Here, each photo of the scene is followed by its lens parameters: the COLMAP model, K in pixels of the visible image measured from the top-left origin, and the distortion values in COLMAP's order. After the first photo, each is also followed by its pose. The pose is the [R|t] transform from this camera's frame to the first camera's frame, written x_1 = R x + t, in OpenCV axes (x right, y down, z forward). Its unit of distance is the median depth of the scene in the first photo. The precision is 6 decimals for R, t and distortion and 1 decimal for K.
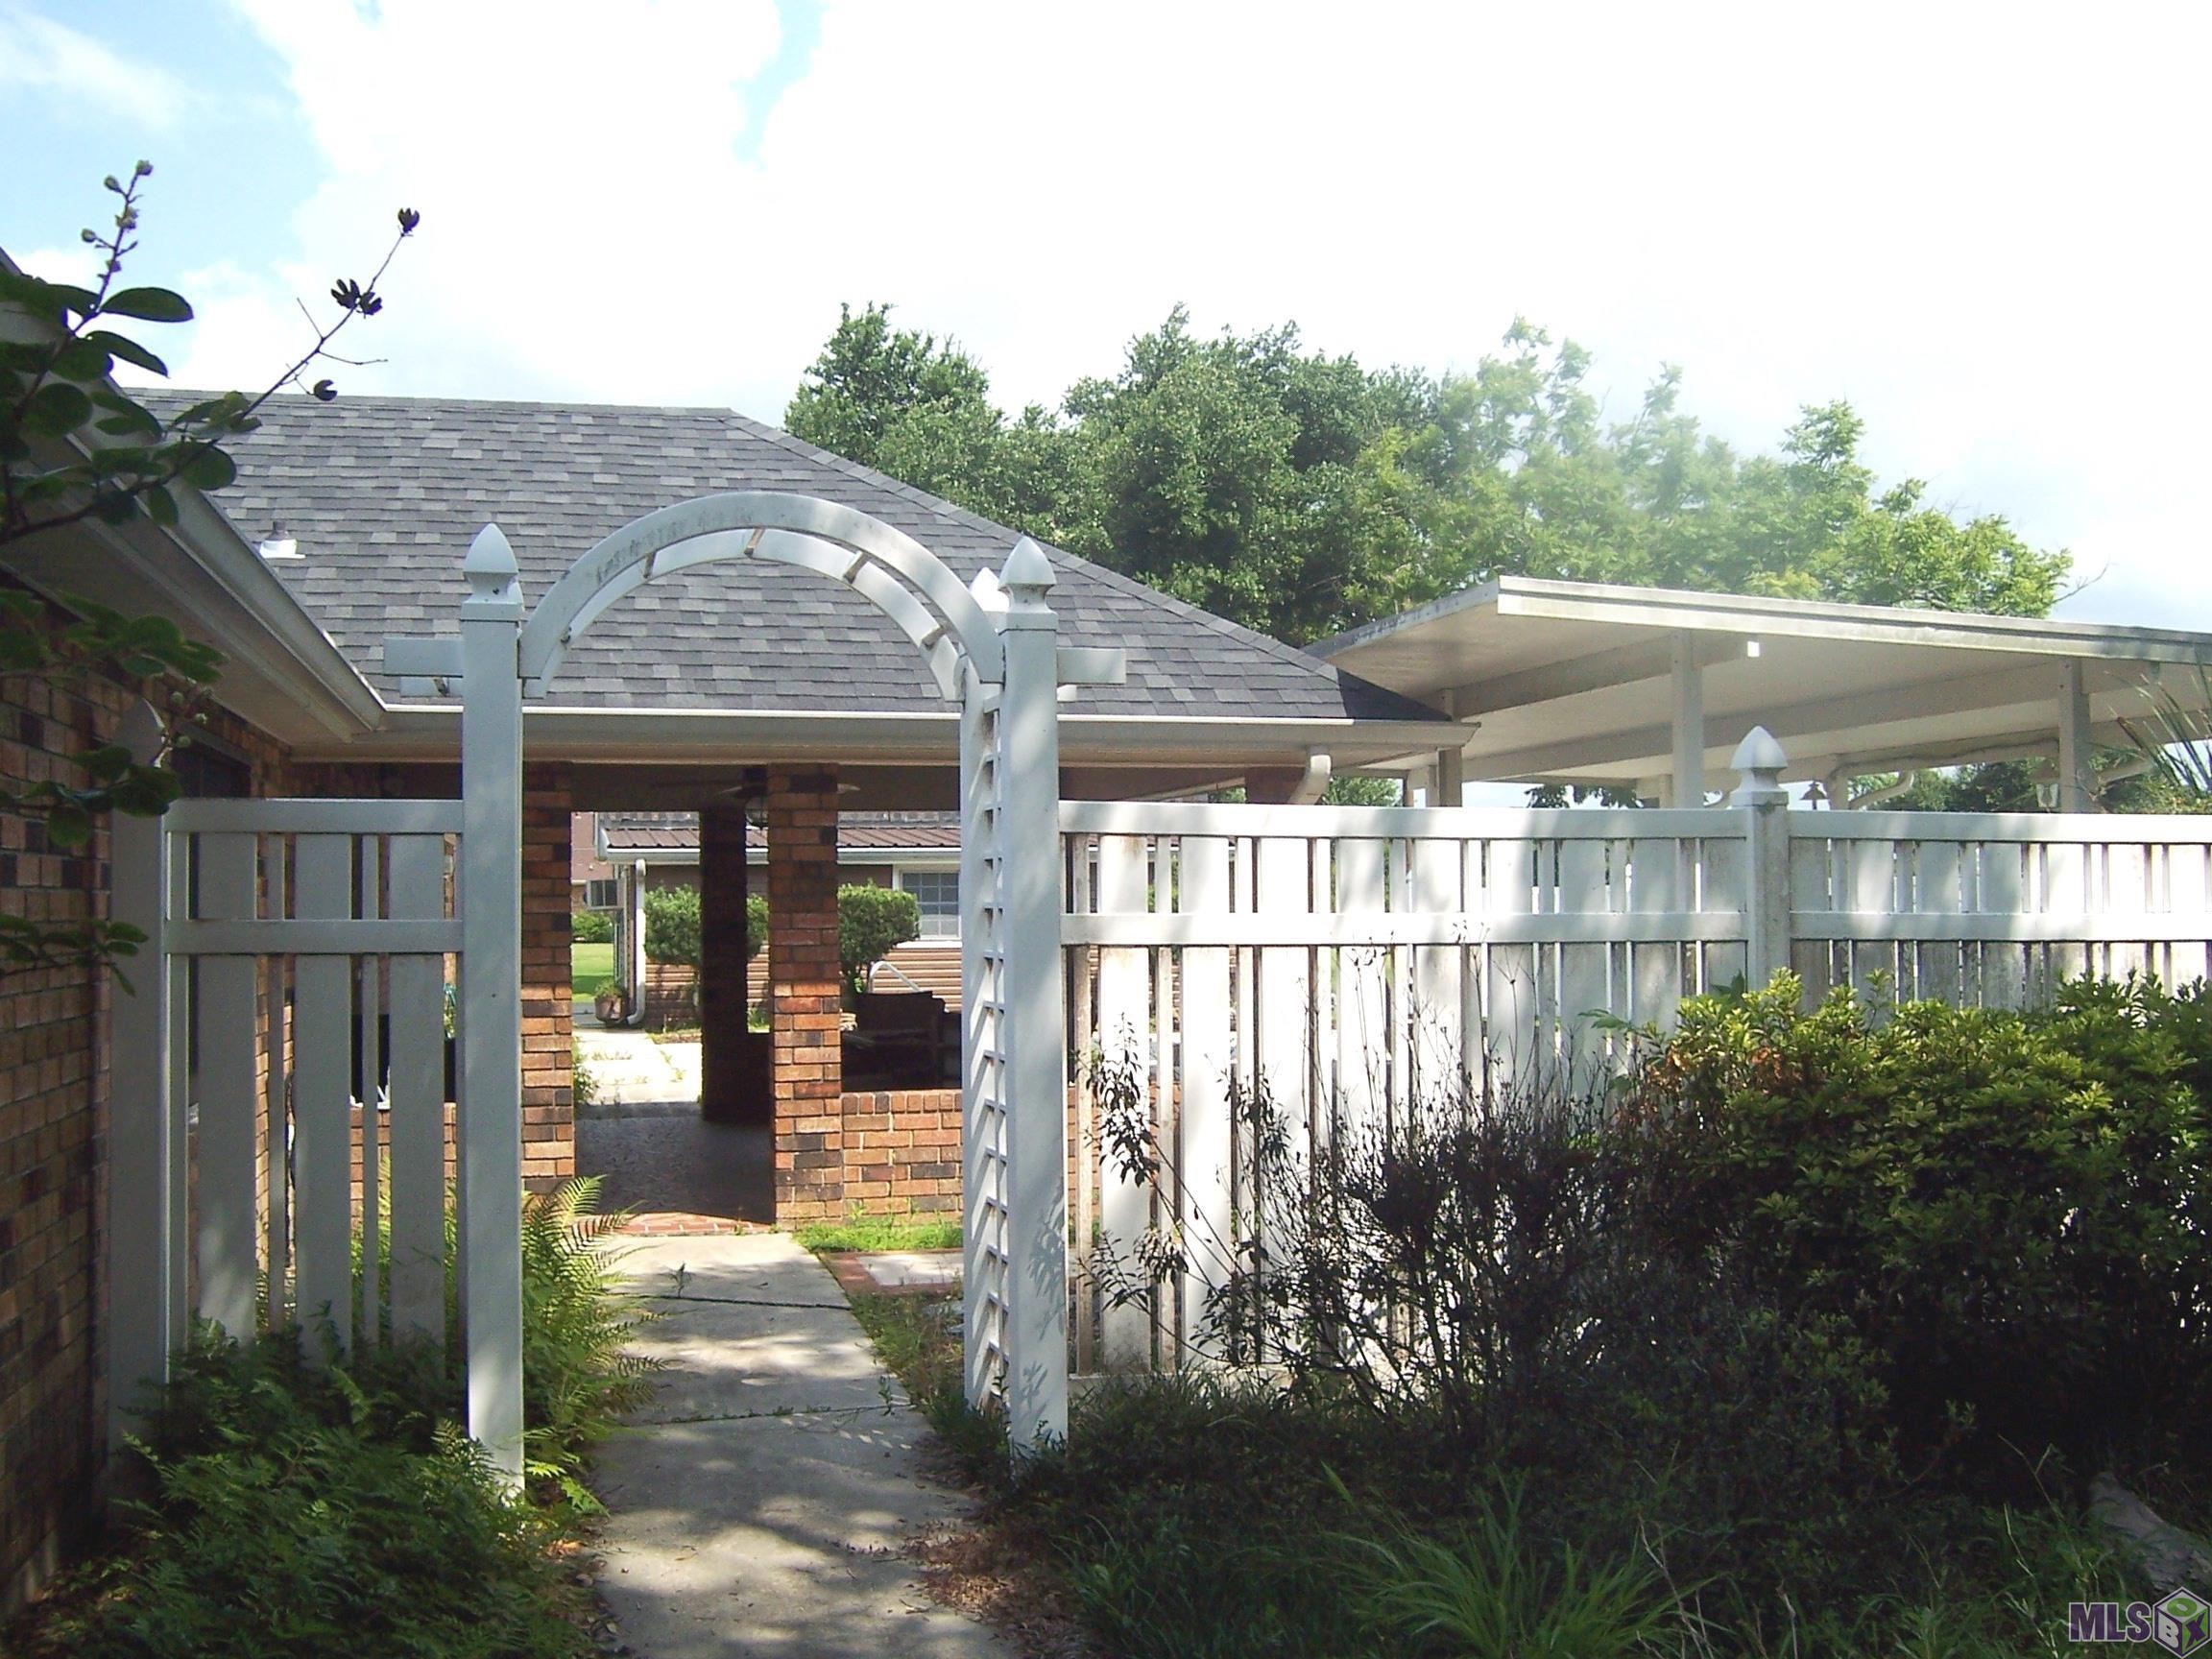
lens RADIAL K [[2125.1, 0, 1108.8], [0, 2125.1, 830.8], [0, 0, 1]] dist [-0.080576, 0.000000]
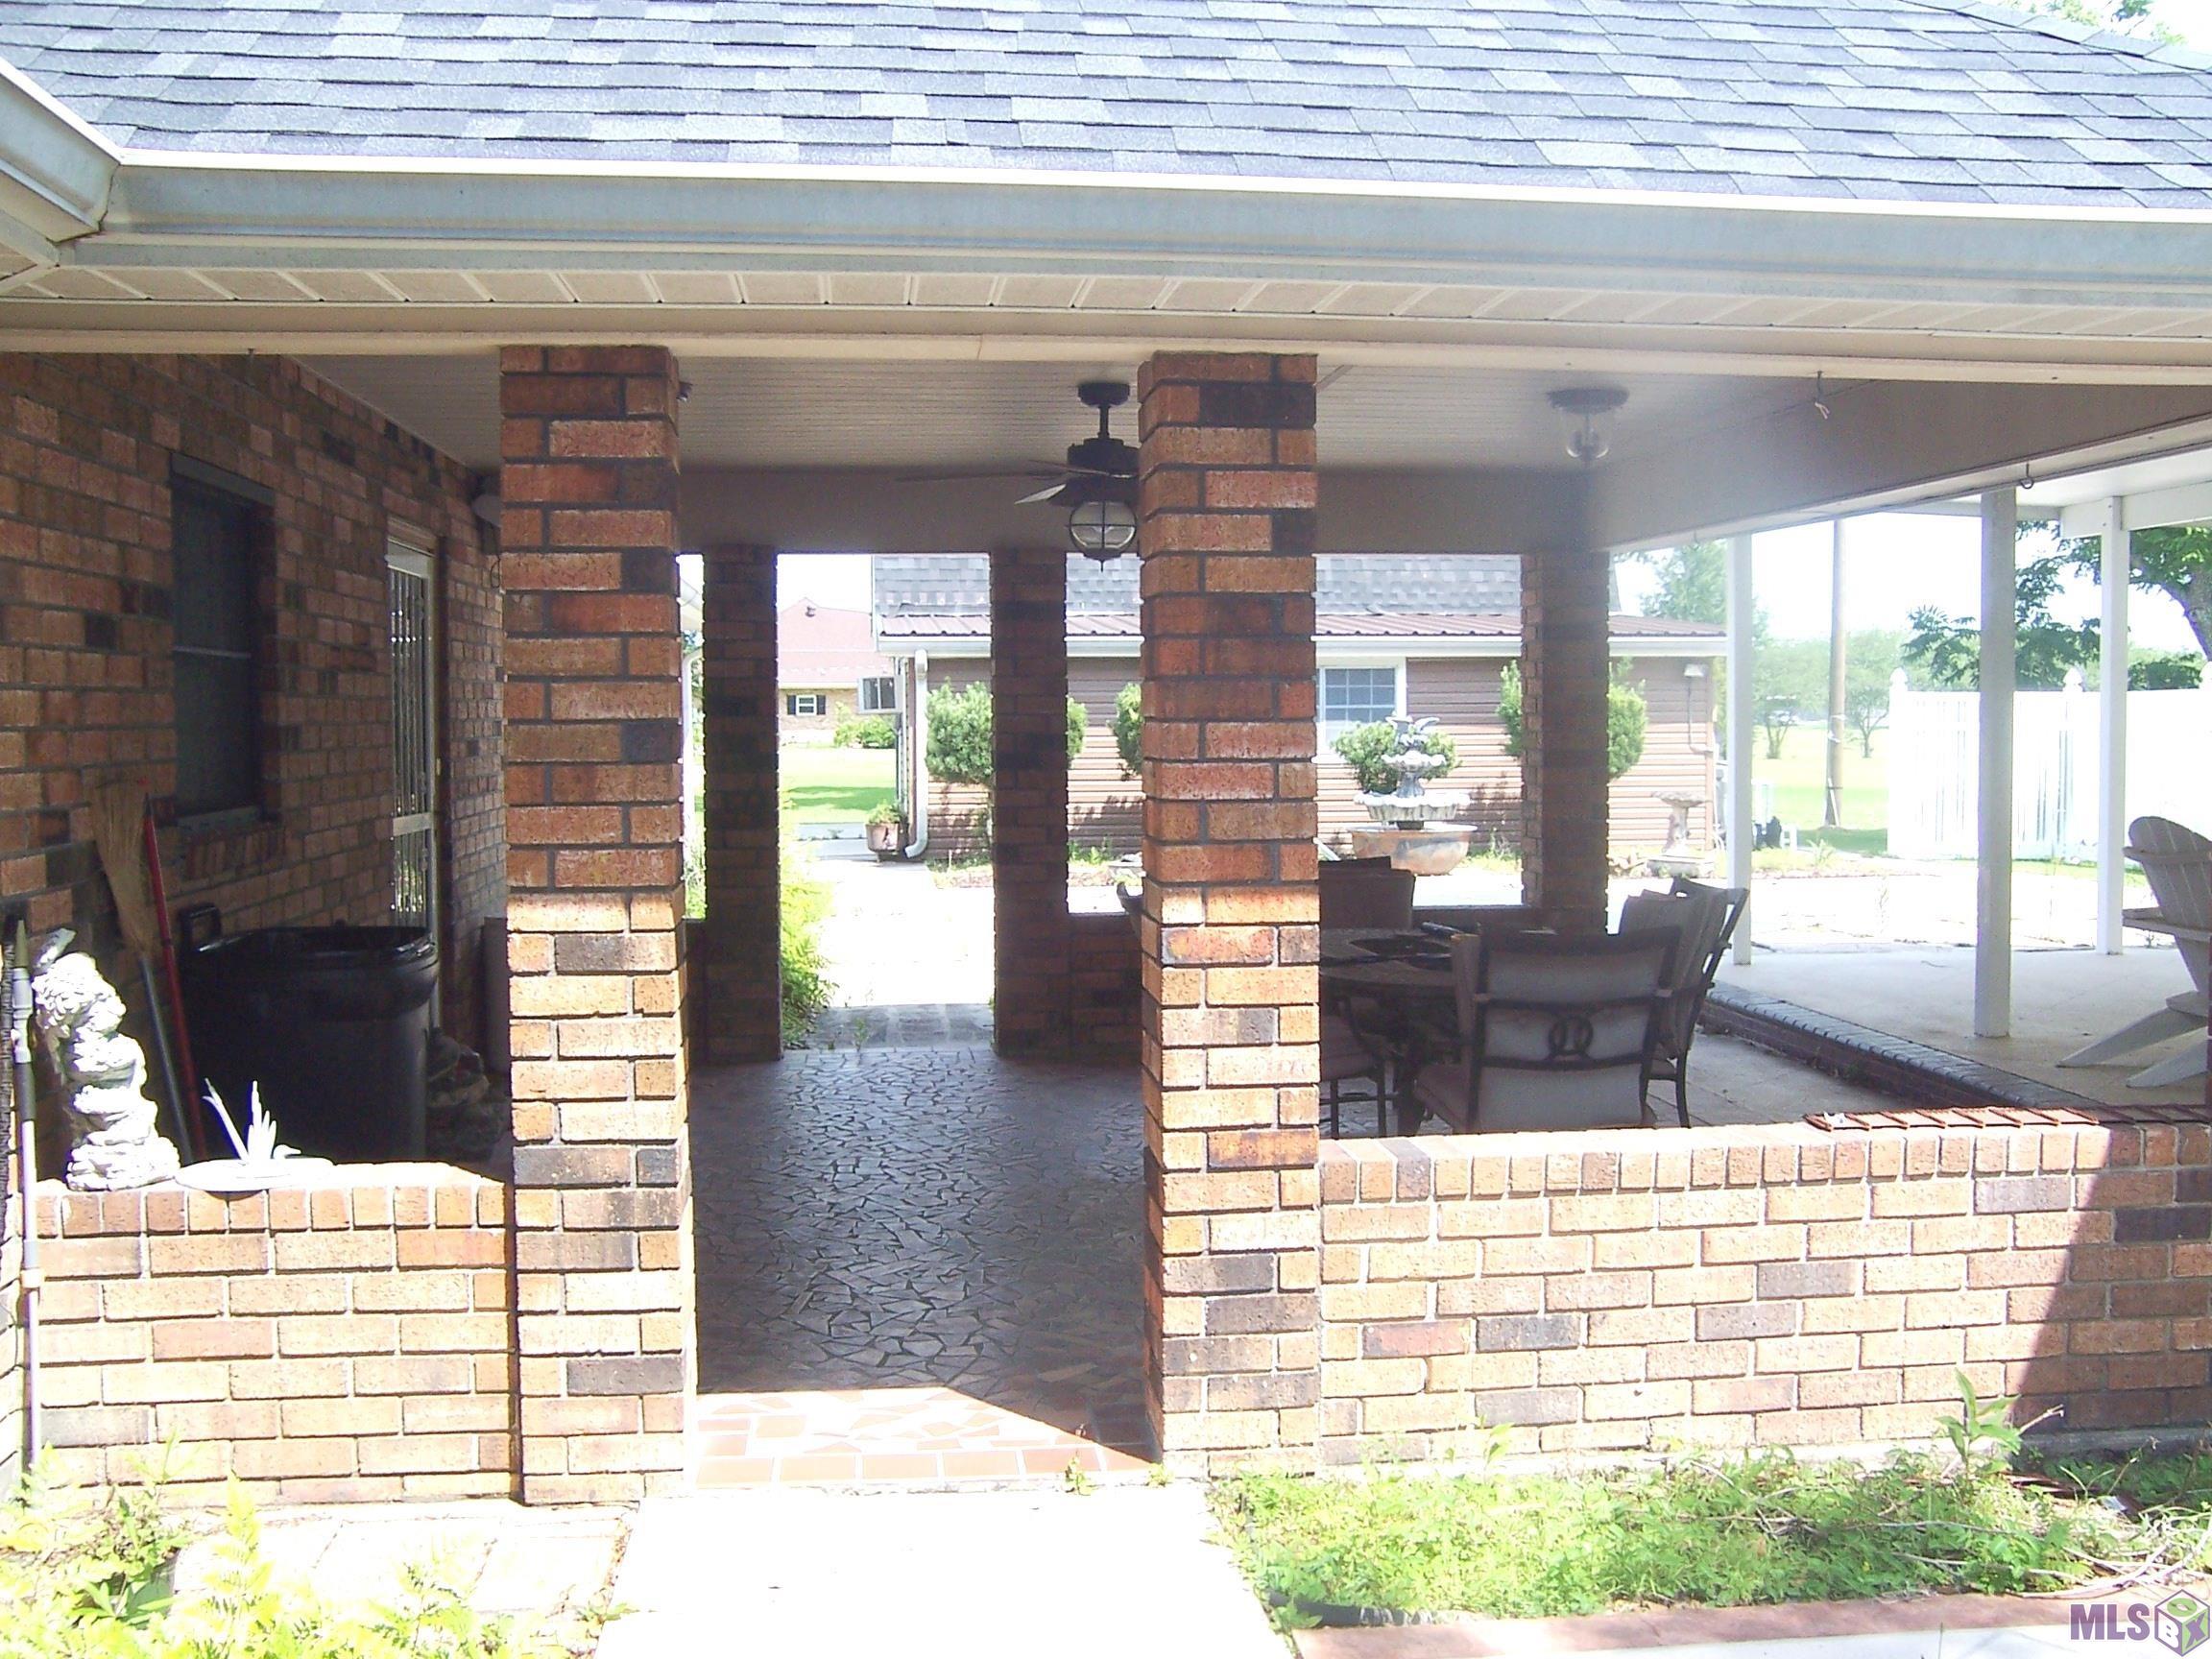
lens RADIAL K [[2125.1, 0, 1103.9], [0, 2125.1, 829.4], [0, 0, 1]] dist [-0.080576, 0.000000]
pose [[0.990094, 0.013028, -0.139801, -0.109235], [-0.000367, 0.995922, 0.090213, 0.022173], [0.140406, -0.089268, 0.986062, 0.582085]]
